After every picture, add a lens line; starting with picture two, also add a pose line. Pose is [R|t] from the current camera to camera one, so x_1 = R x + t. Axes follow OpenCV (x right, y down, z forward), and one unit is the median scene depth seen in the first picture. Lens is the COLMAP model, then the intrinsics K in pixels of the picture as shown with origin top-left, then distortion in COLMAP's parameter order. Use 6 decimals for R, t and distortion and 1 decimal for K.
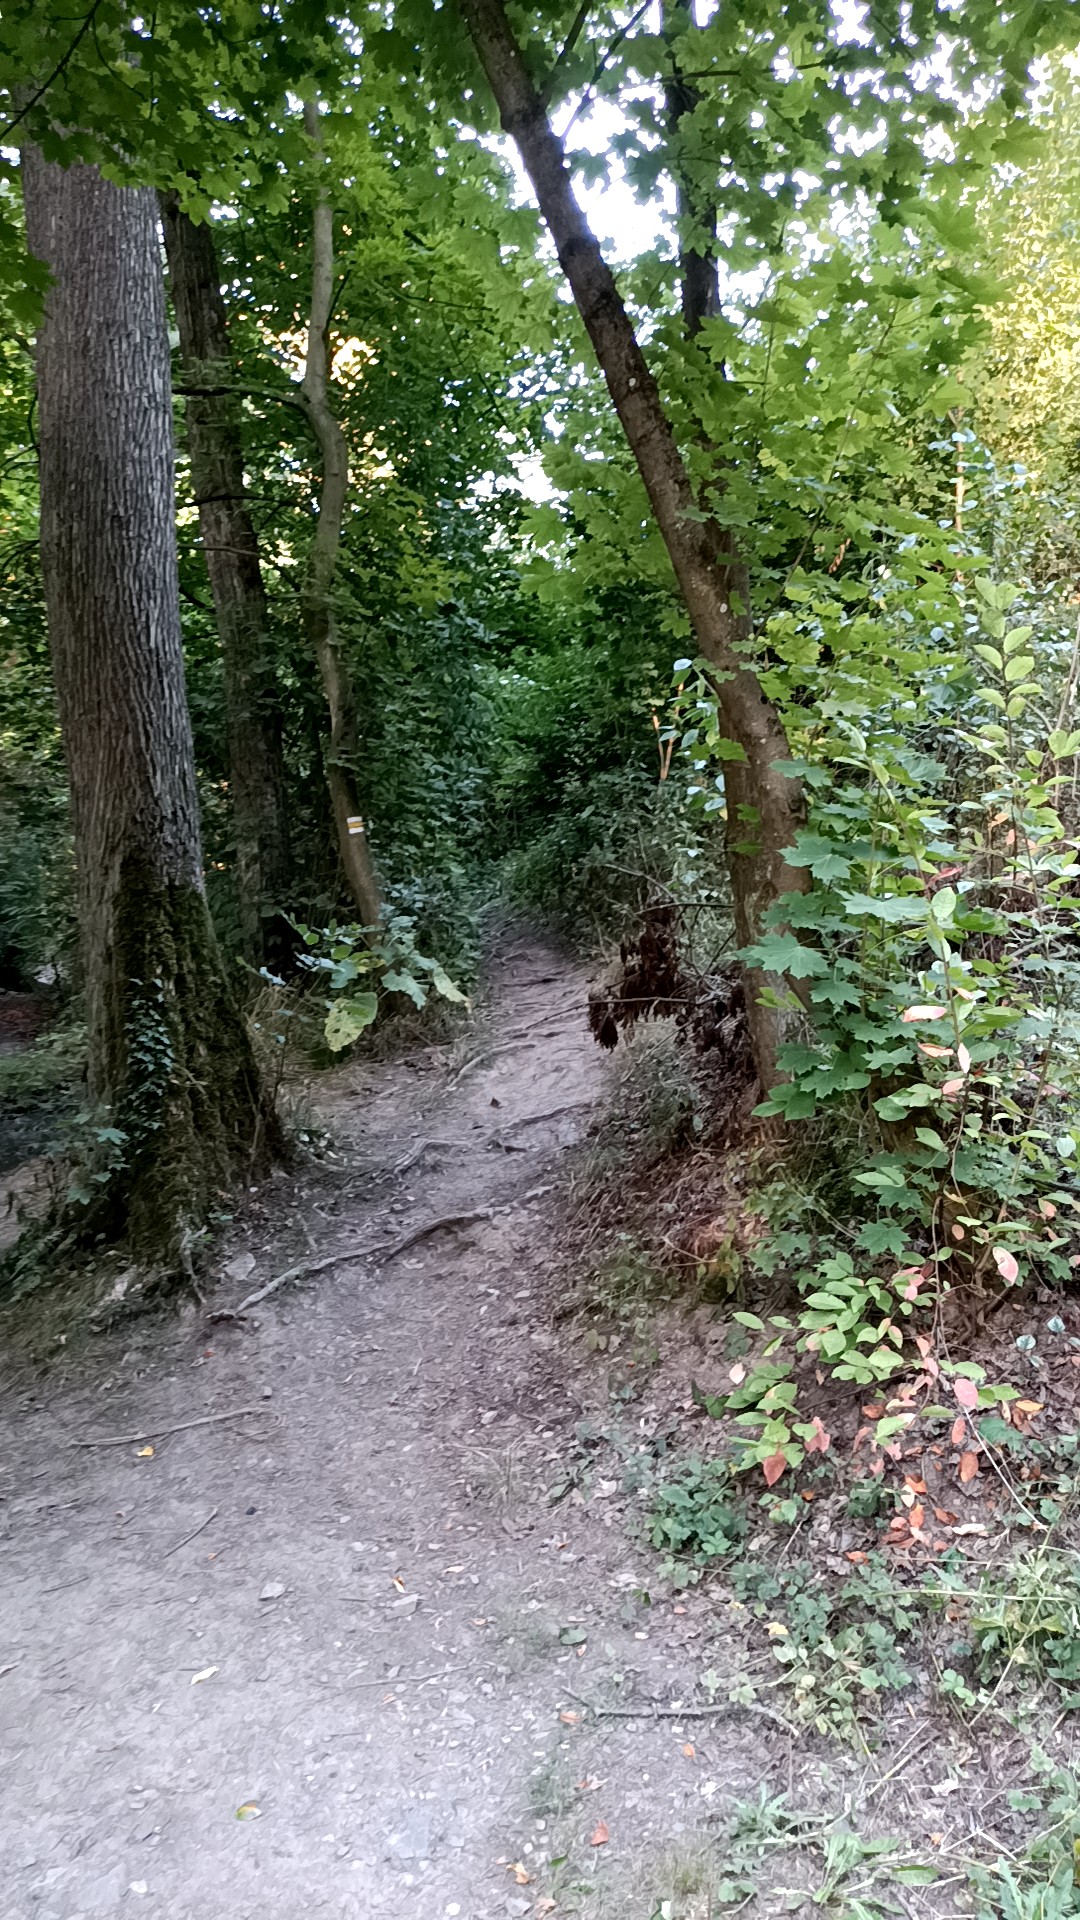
lens RADIAL K [[1274.0, 0, 547.9], [0, 1274.0, 959.1], [0, 0, 1]] dist [-0.042178, -0.007880]
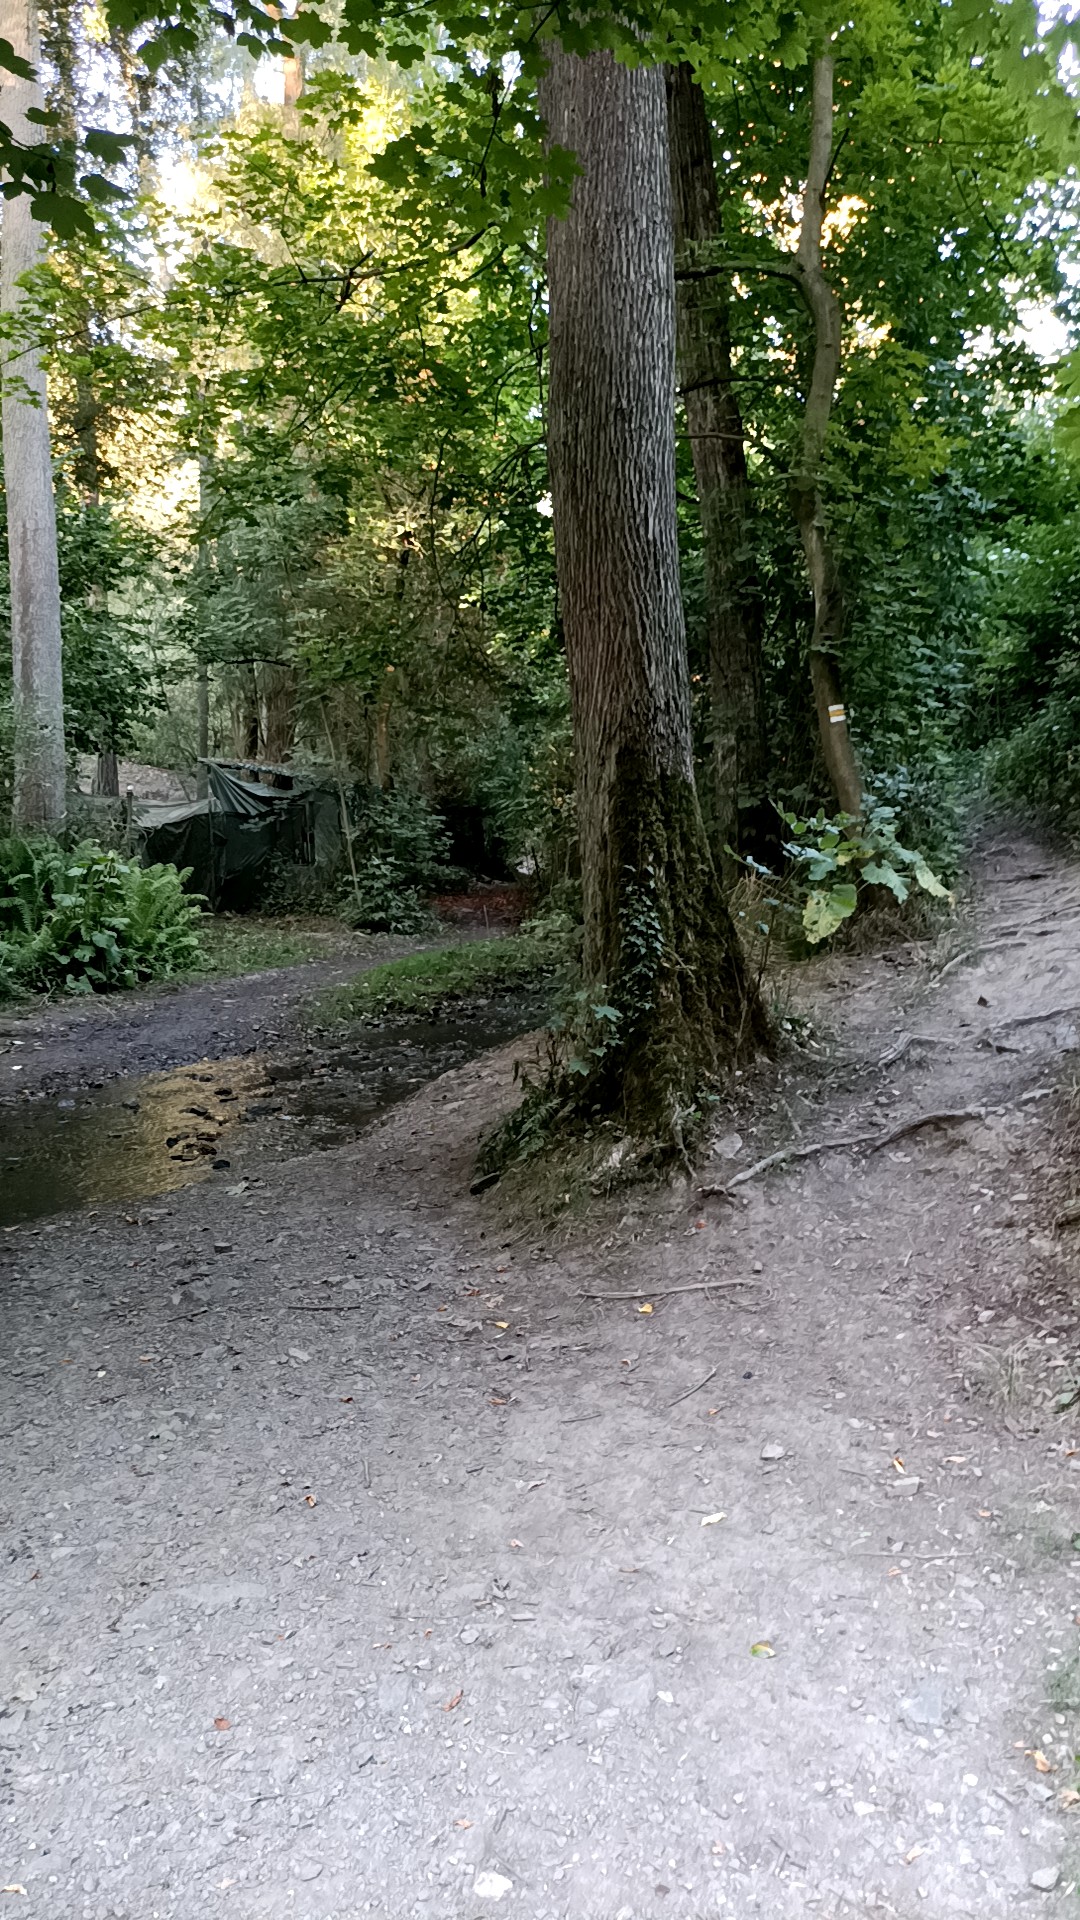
lens RADIAL K [[1274.0, 0, 547.6], [0, 1274.0, 960.3], [0, 0, 1]] dist [-0.042178, -0.007880]
pose [[0.939588, 0.037921, -0.340200, -0.032874], [-0.010002, 0.996462, 0.083448, 0.007214], [0.342161, -0.075004, 0.936643, -0.007413]]
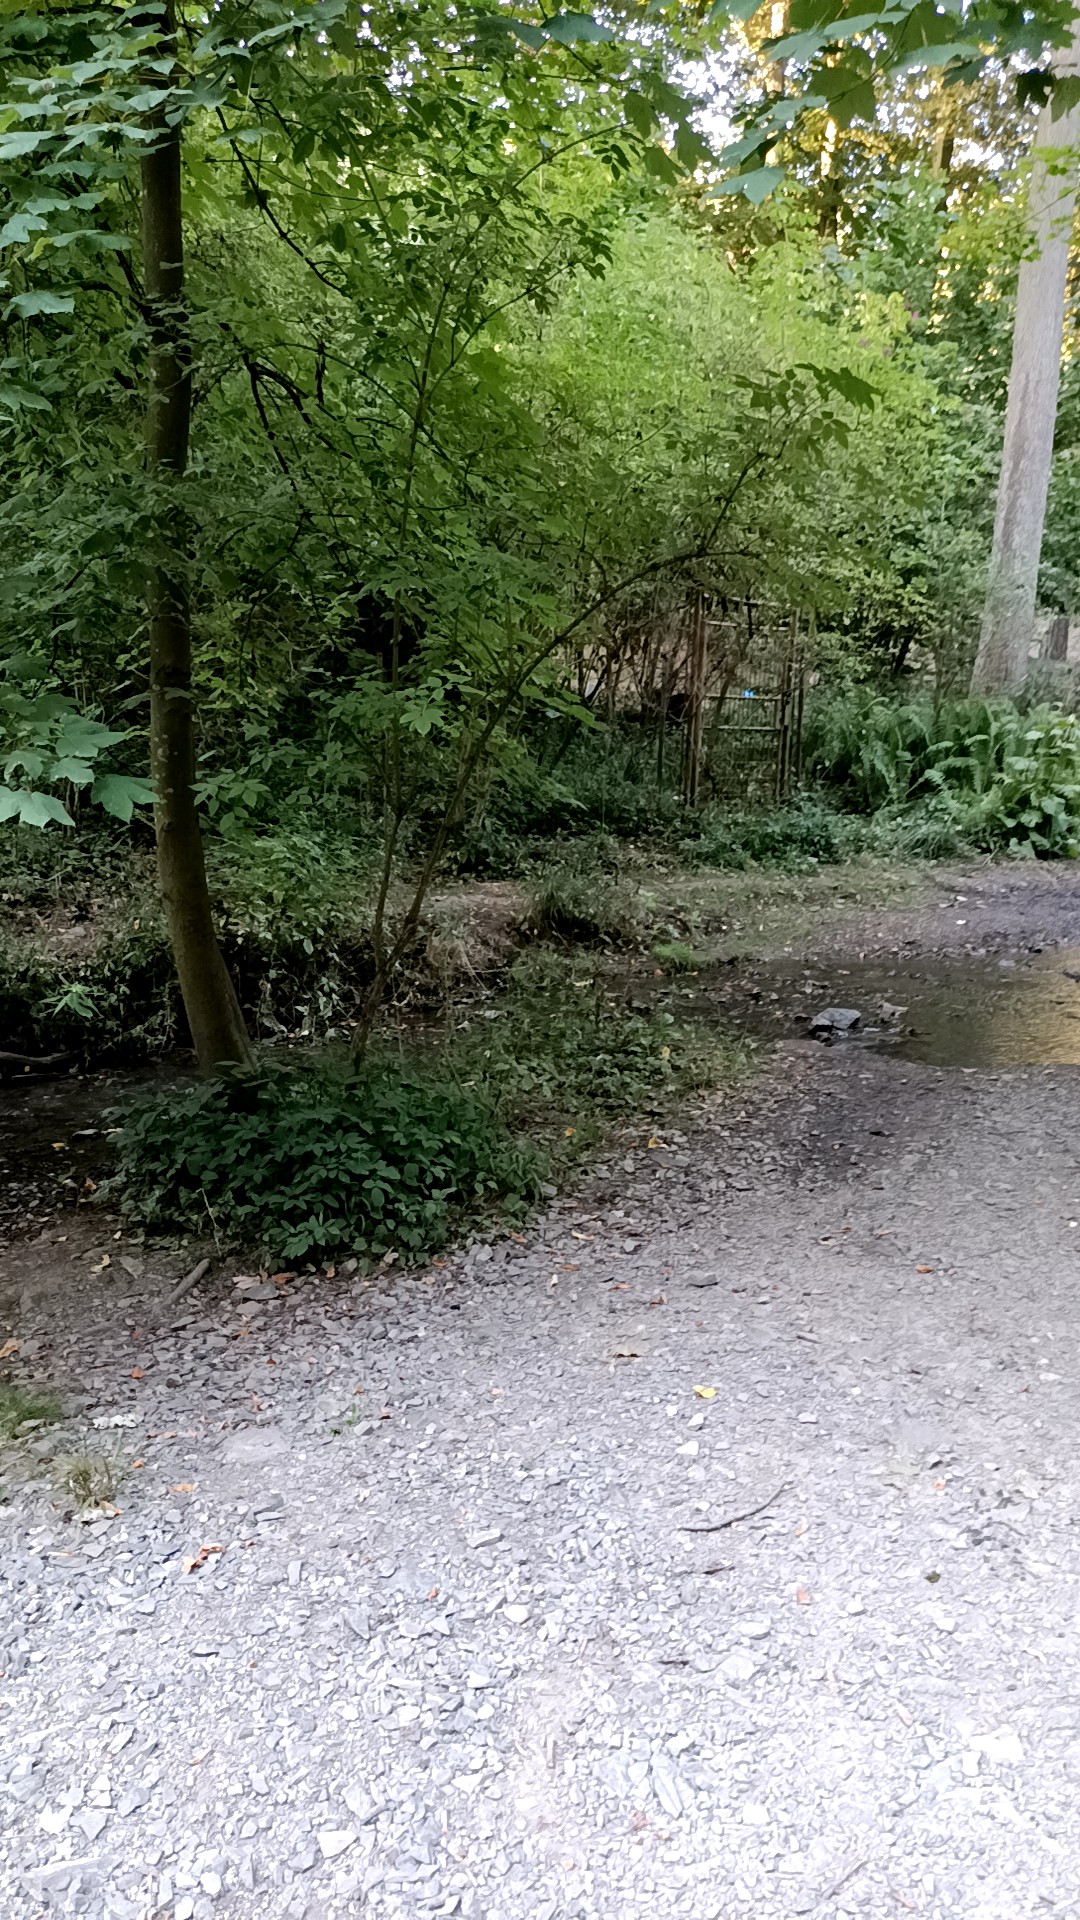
lens RADIAL K [[1274.0, 0, 541.1], [0, 1274.0, 957.3], [0, 0, 1]] dist [-0.042178, -0.007880]
pose [[0.510592, 0.192686, -0.837955, -0.083680], [-0.043089, 0.979076, 0.198881, 0.021560], [0.858743, -0.065441, 0.508211, -0.065905]]
